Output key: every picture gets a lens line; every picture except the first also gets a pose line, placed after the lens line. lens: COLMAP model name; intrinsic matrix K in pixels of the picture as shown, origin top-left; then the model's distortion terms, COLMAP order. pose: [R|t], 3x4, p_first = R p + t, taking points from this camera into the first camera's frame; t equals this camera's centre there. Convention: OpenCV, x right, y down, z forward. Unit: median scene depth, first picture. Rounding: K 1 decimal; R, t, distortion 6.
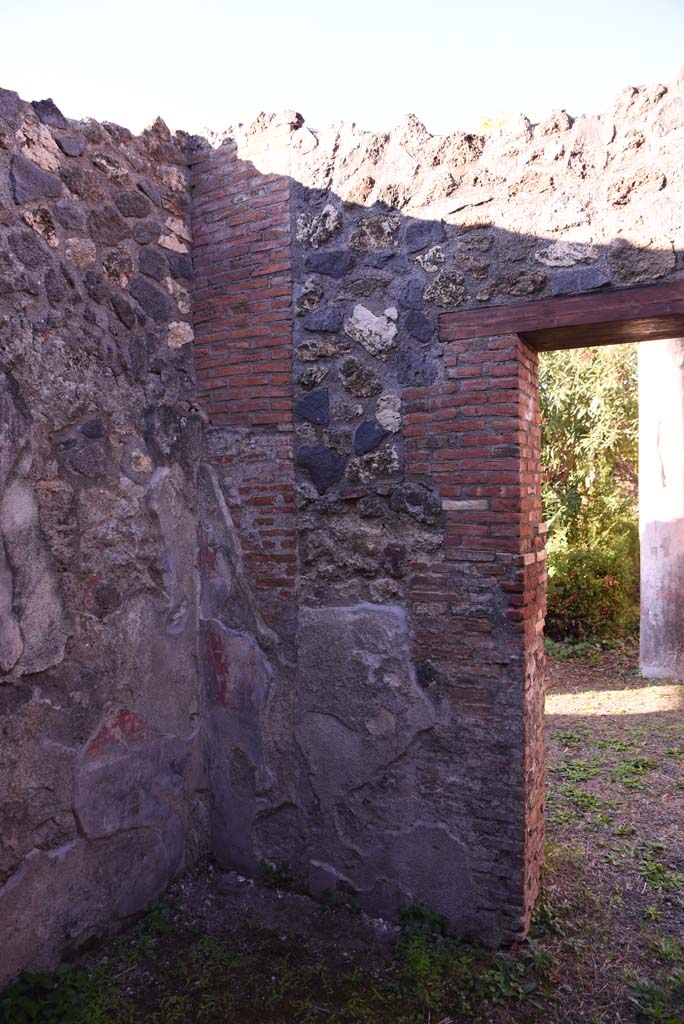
lens RADIAL K [[699.4, 0, 340.0], [0, 699.4, 508.5], [0, 0, 1]] dist [-0.134477, 0.092566]
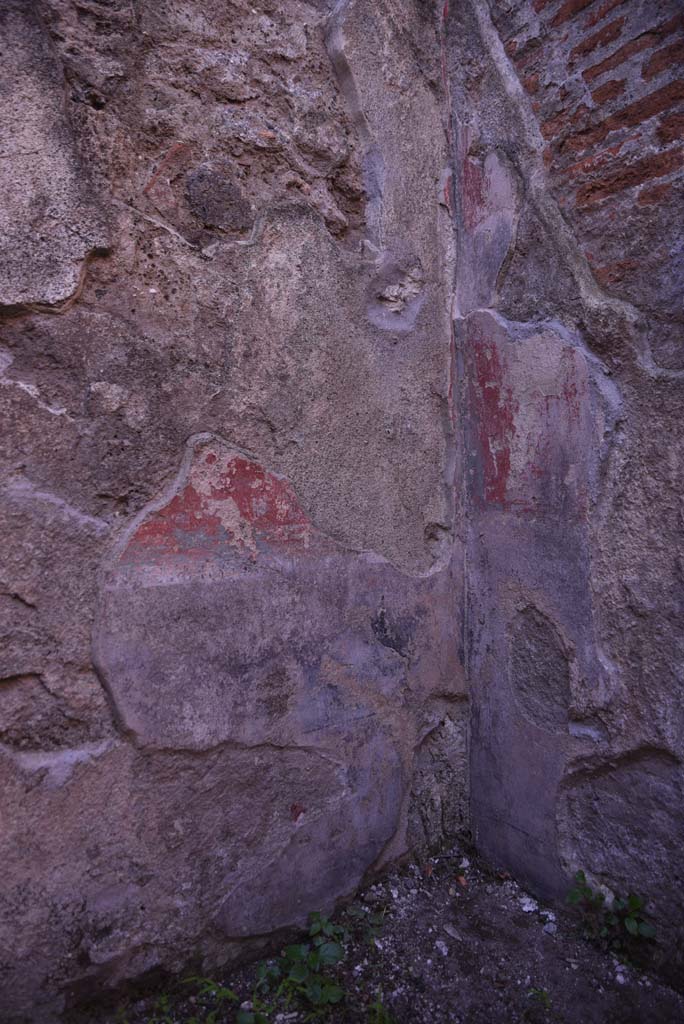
lens RADIAL K [[699.4, 0, 335.7], [0, 699.4, 509.9], [0, 0, 1]] dist [-0.134477, 0.092566]
pose [[0.885230, 0.017109, -0.464838, -0.061648], [0.009277, 0.998475, 0.054418, 0.282617], [0.465061, -0.052485, 0.883722, 0.603707]]
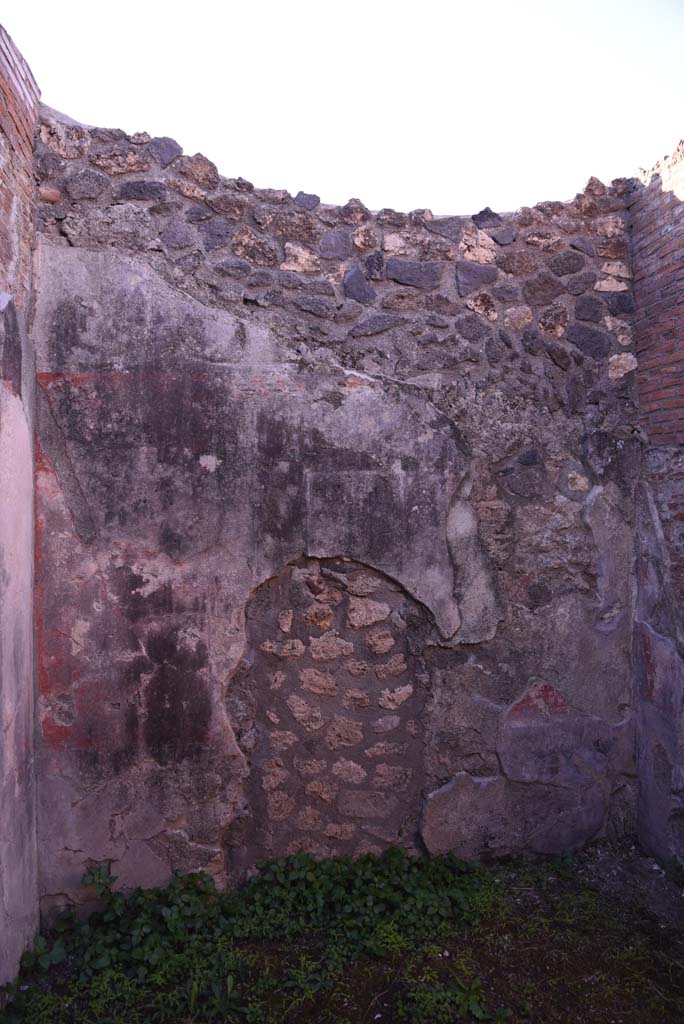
lens RADIAL K [[699.4, 0, 335.0], [0, 699.4, 507.9], [0, 0, 1]] dist [-0.134477, 0.092566]
pose [[0.631441, 0.012358, -0.775325, 0.369777], [-0.001977, 0.999895, 0.014327, -0.039701], [0.775421, -0.007513, 0.631400, -0.066494]]
